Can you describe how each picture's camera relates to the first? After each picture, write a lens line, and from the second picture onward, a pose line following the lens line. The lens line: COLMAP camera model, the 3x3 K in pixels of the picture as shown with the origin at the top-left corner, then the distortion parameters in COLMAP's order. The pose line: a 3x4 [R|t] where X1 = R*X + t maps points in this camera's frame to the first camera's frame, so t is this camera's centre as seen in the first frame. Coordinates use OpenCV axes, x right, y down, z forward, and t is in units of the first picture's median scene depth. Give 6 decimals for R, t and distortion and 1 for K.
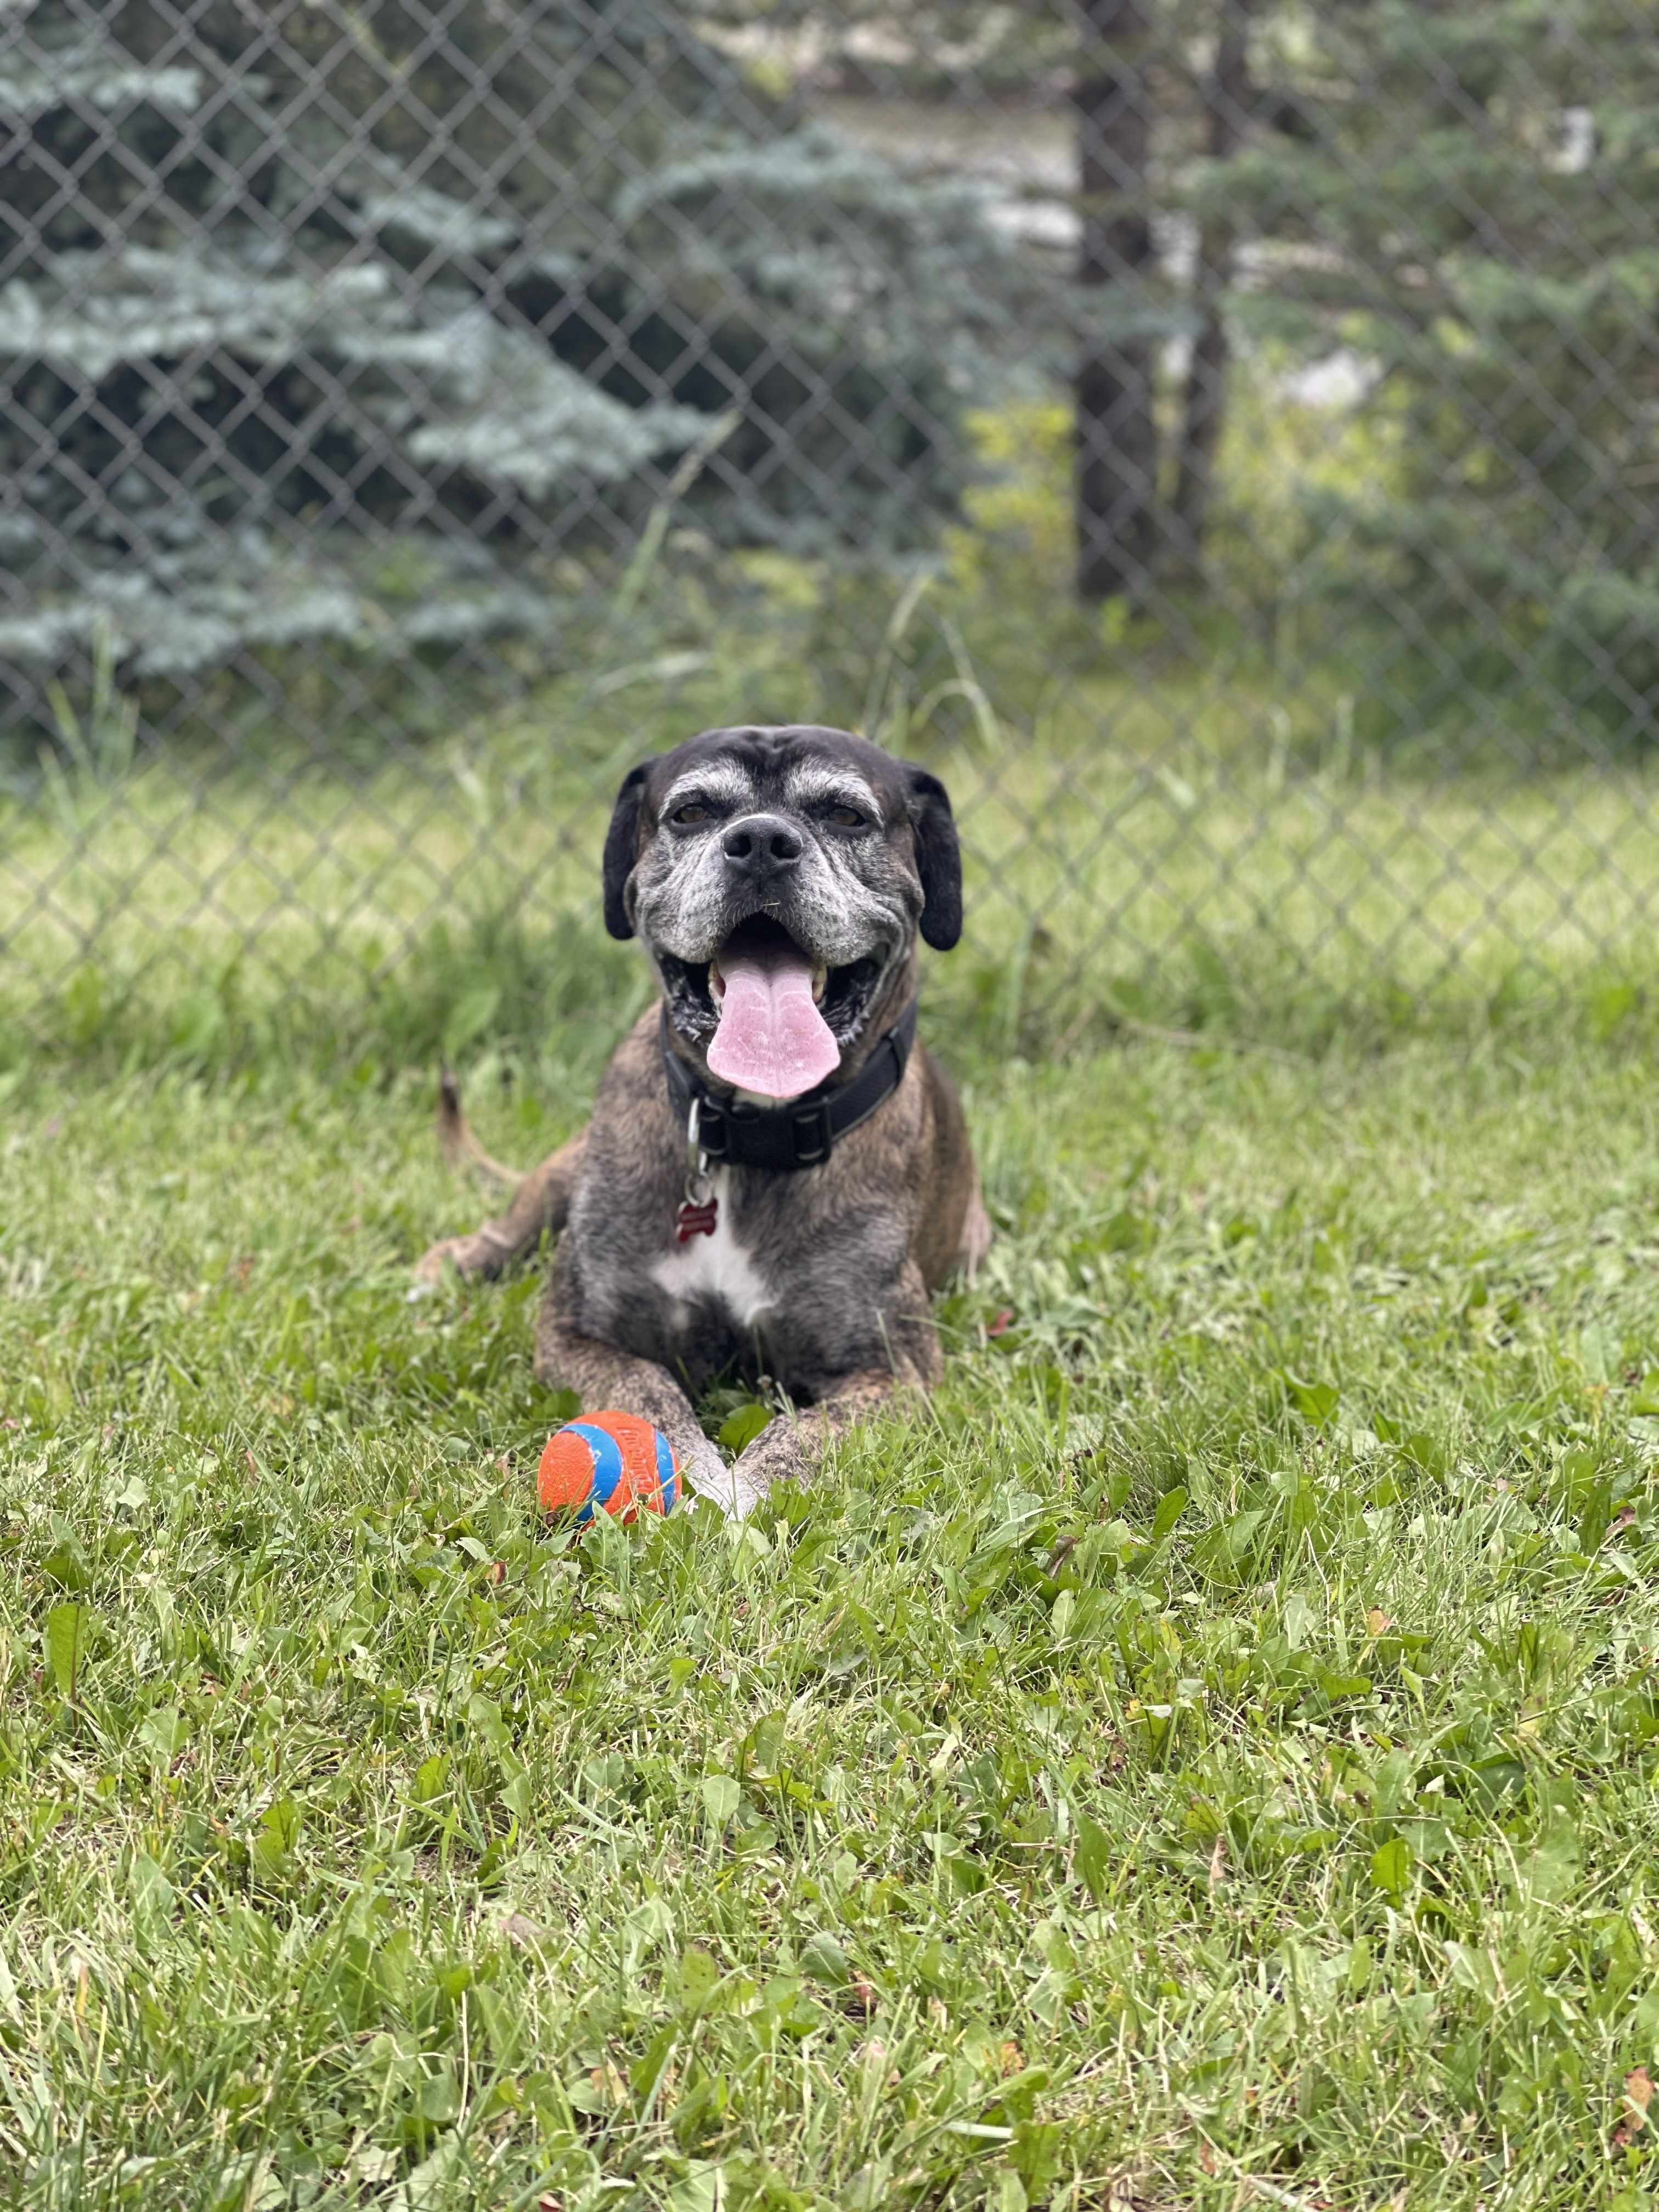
lens RADIAL K [[4102.9, 0, 833.0], [0, 4102.9, 1090.2], [0, 0, 1]] dist [0.213961, 0.000000]
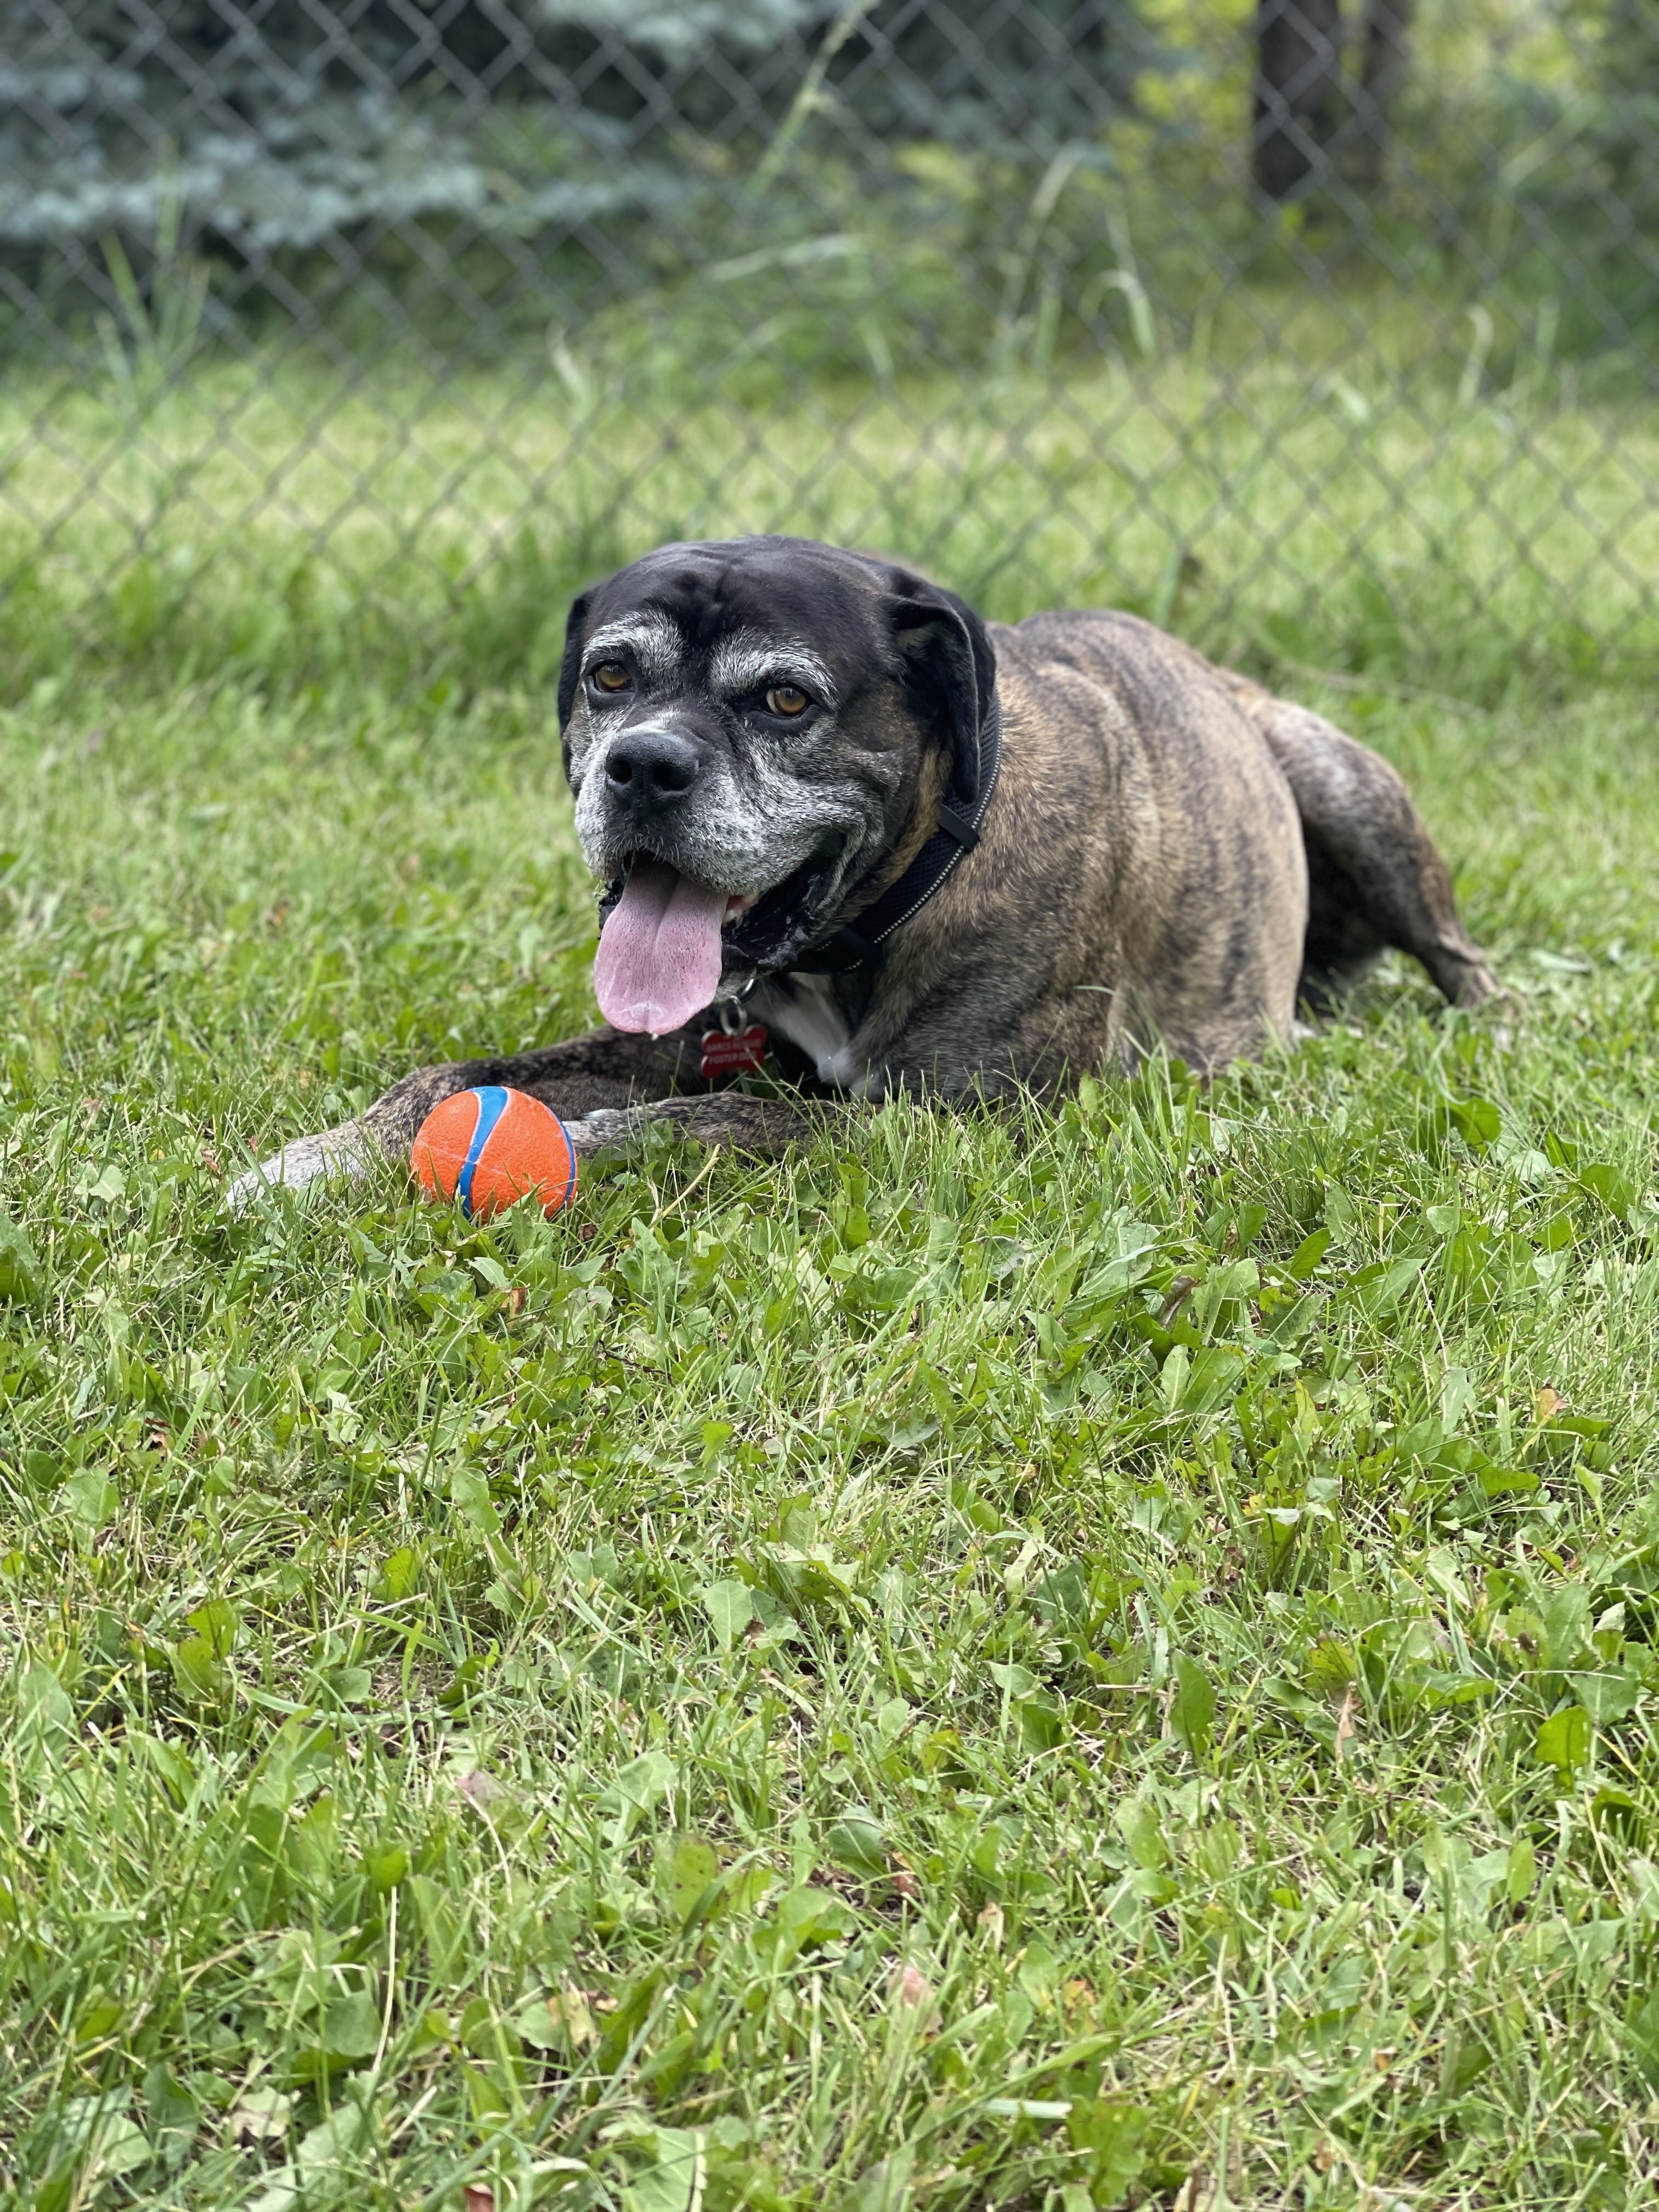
lens RADIAL K [[4102.9, 0, 876.7], [0, 4102.9, 1124.7], [0, 0, 1]] dist [0.213961, 0.000000]
pose [[0.999172, 0.034242, -0.021959, 0.008005], [-0.031864, 0.994399, 0.100776, -0.005664], [0.025287, -0.099993, 0.994667, 0.114913]]
